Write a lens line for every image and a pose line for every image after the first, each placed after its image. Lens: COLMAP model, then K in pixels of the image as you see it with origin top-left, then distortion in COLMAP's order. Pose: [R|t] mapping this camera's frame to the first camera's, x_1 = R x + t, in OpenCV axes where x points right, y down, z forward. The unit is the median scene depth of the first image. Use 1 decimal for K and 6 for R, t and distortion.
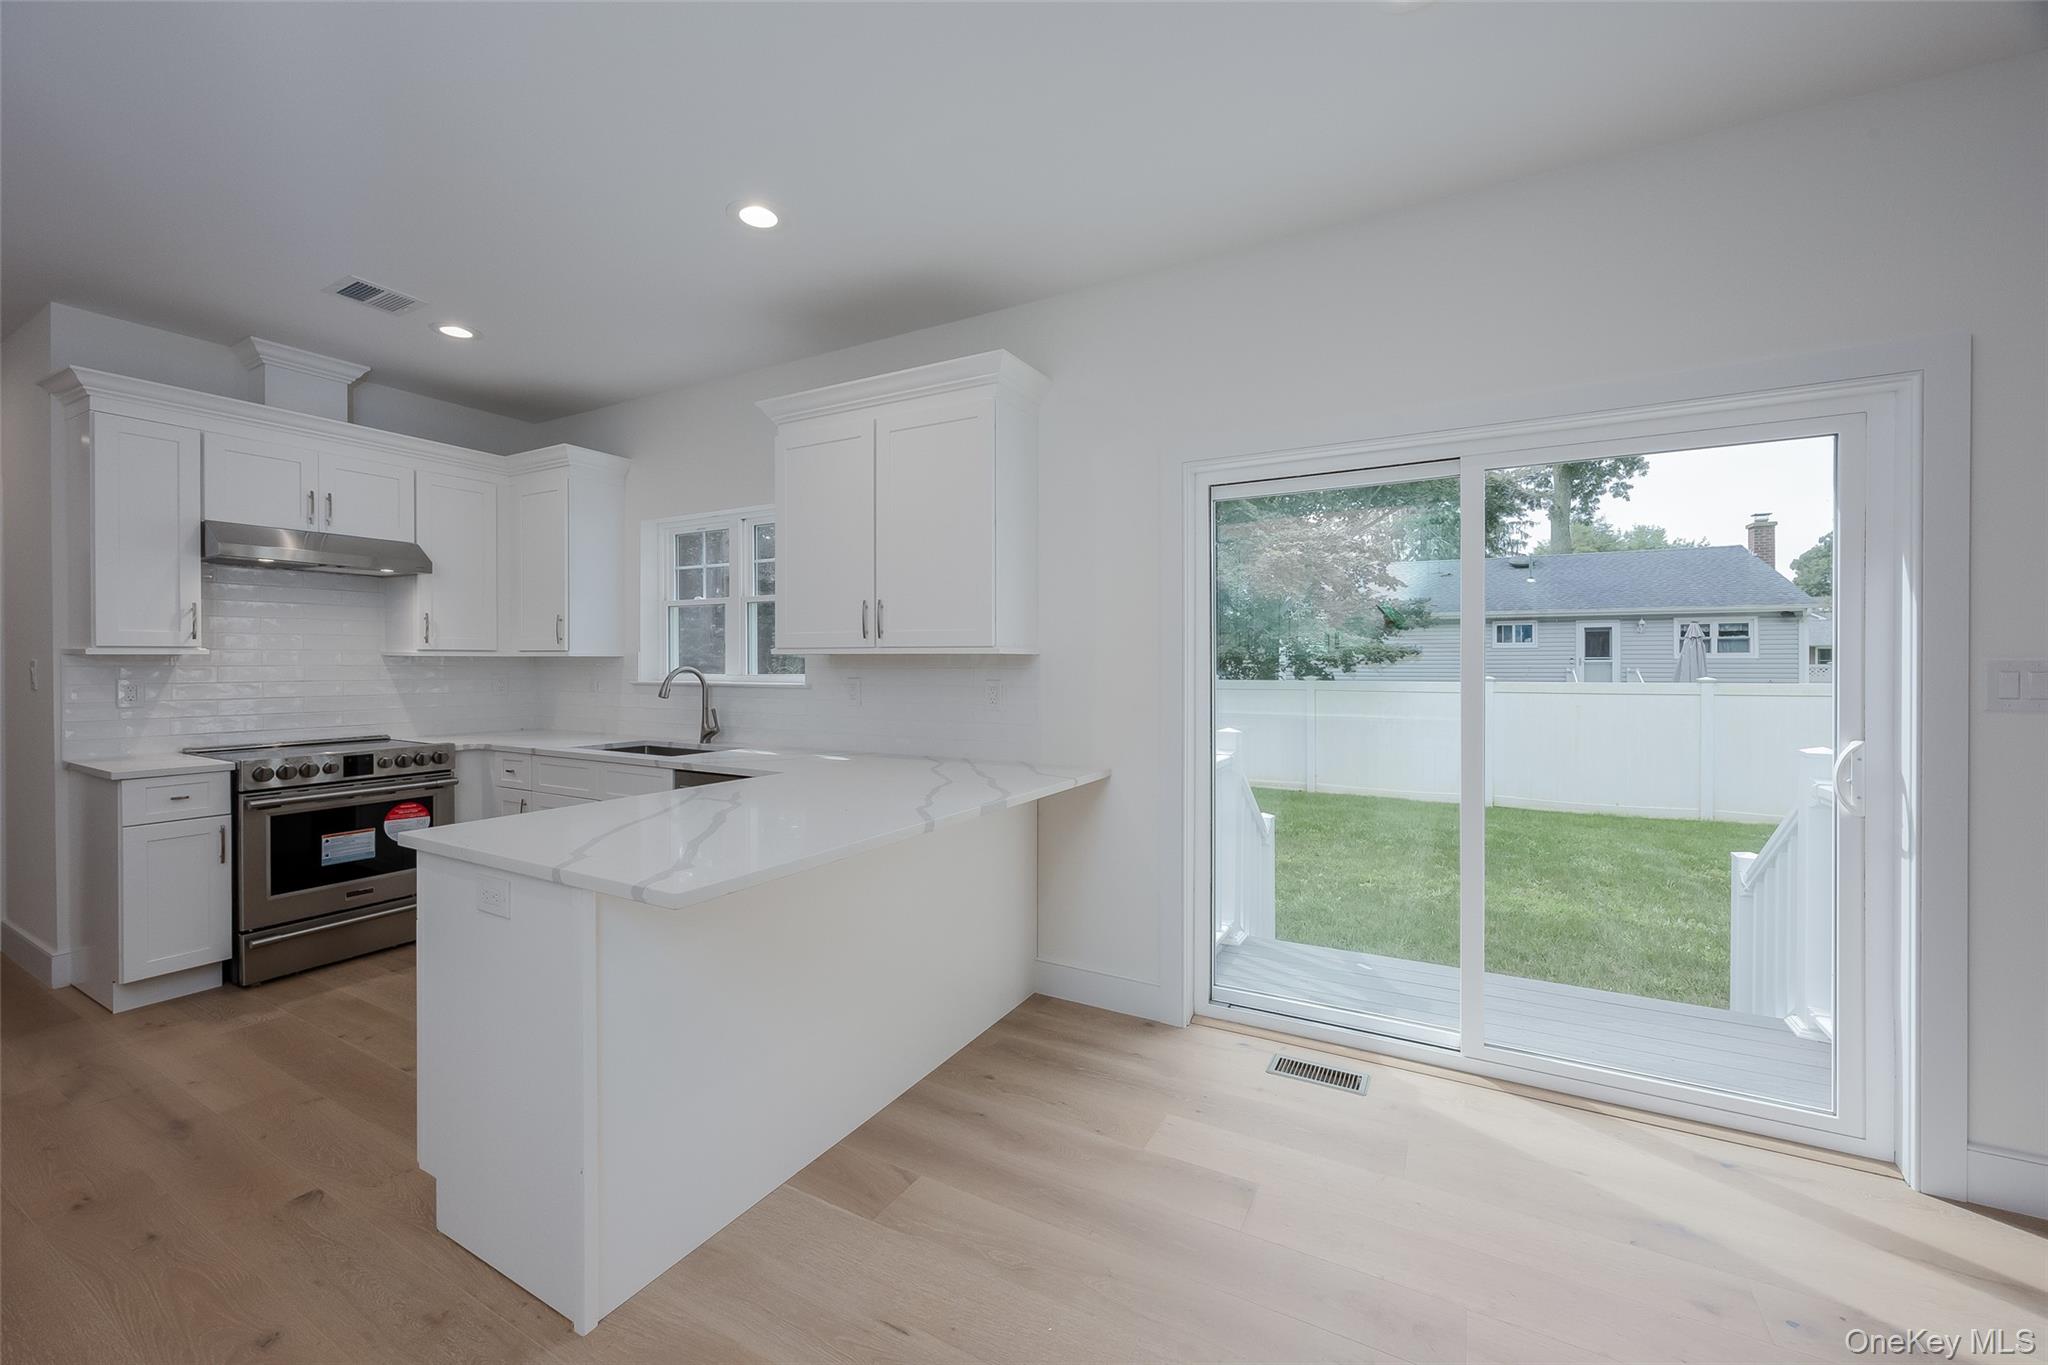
lens RADIAL K [[797.6, 0, 1027.7], [0, 797.6, 665.8], [0, 0, 1]] dist [0.000231, 0.000162]
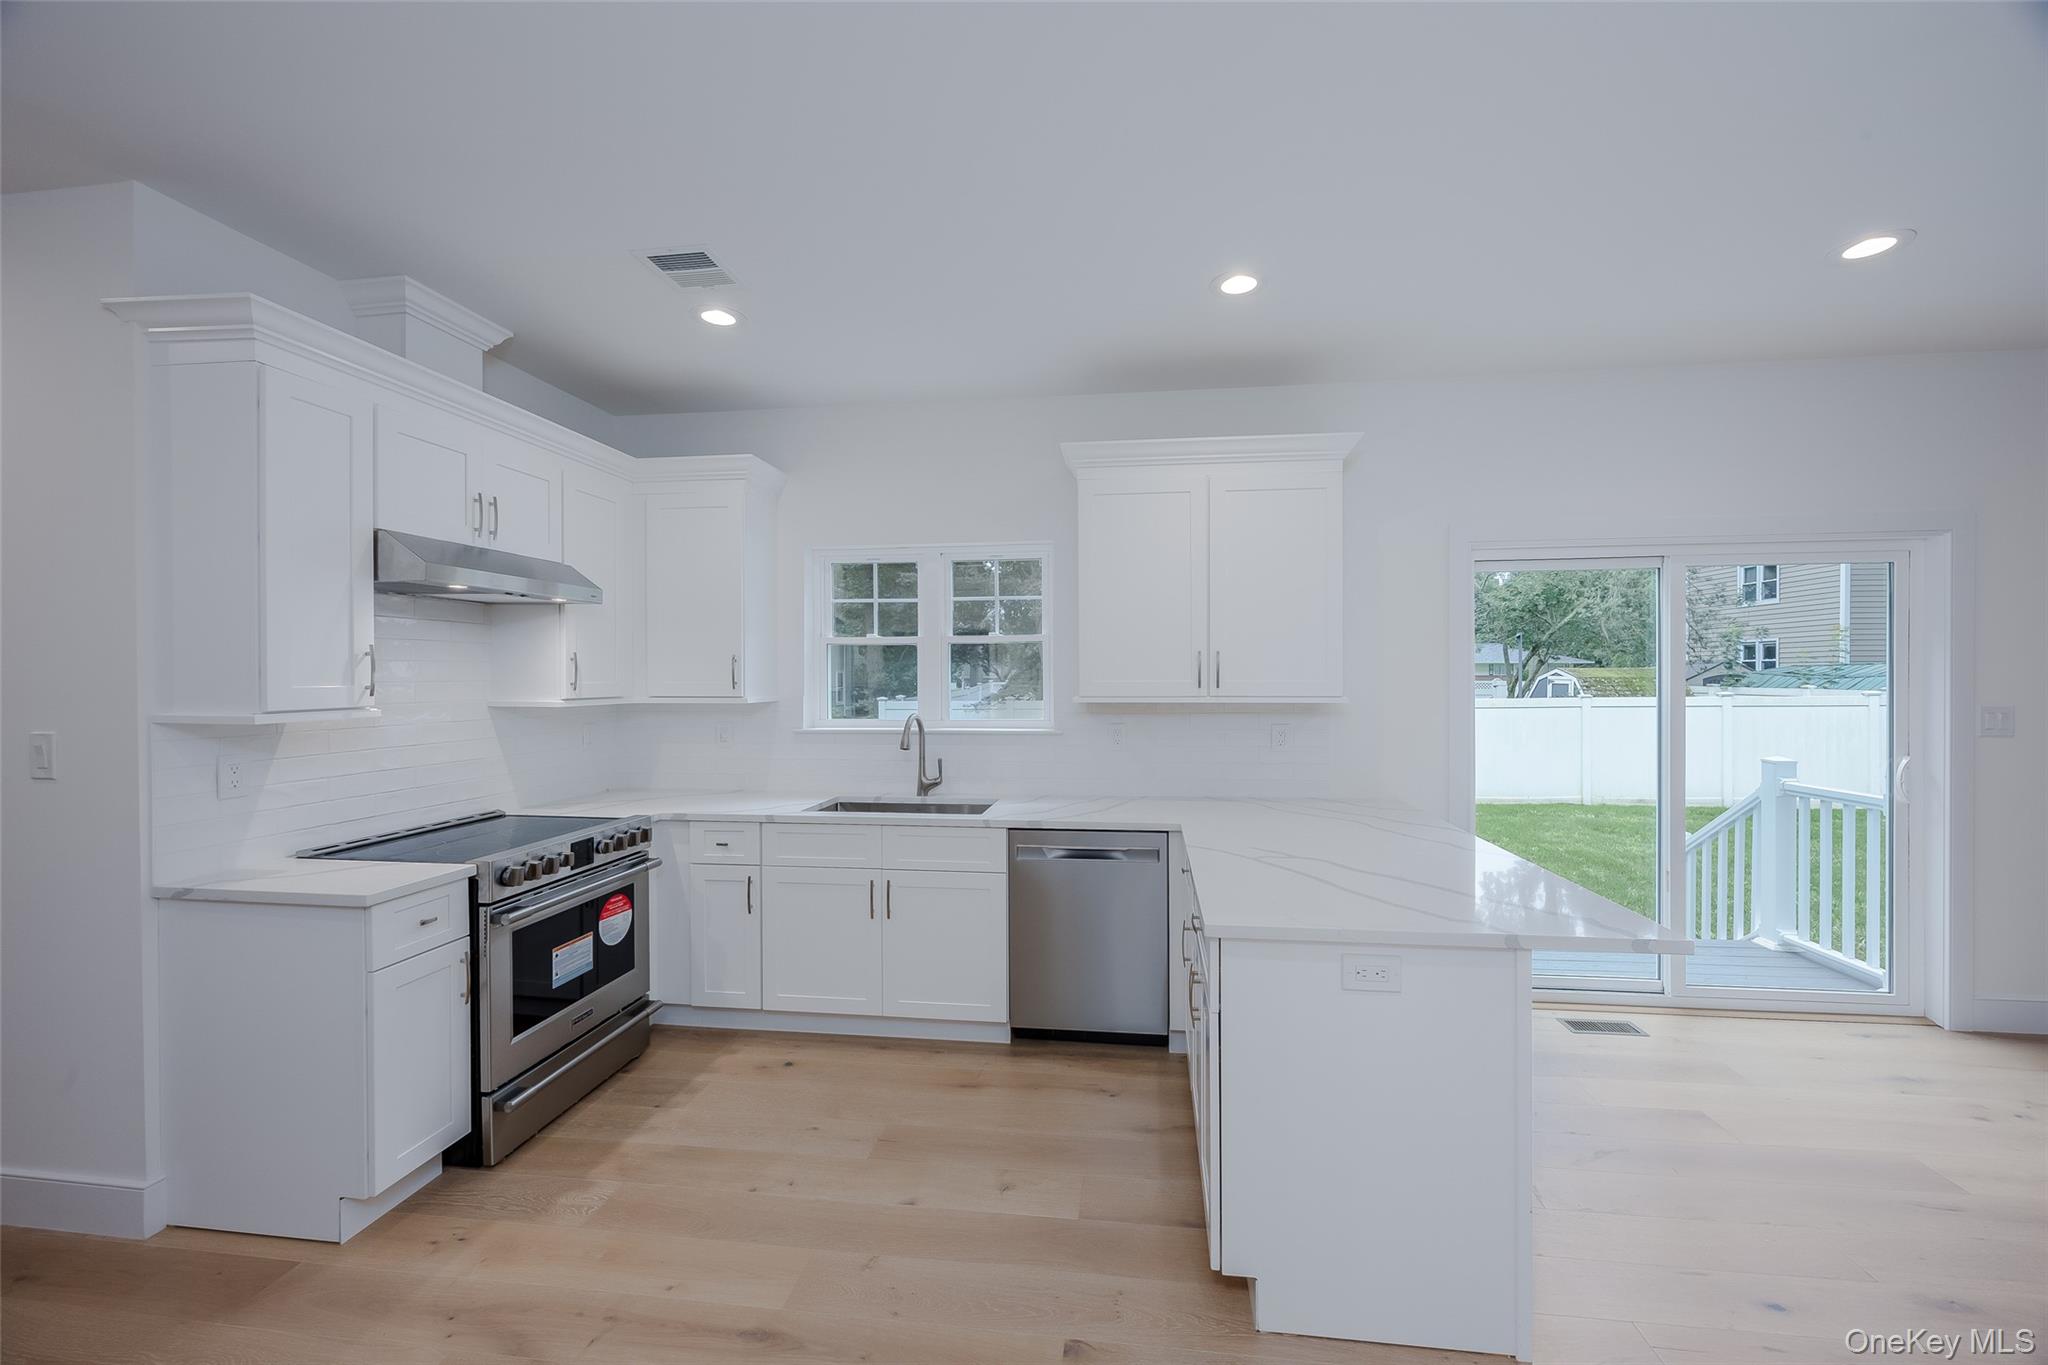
lens RADIAL K [[787.7, 0, 1037.7], [0, 787.7, 682.9], [0, 0, 1]] dist [0.000399, -0.000154]
pose [[0.926429, -0.006487, 0.376415, -0.739915], [0.005636, 0.999978, 0.003361, -0.043007], [-0.376428, -0.000992, 0.926445, 0.124515]]
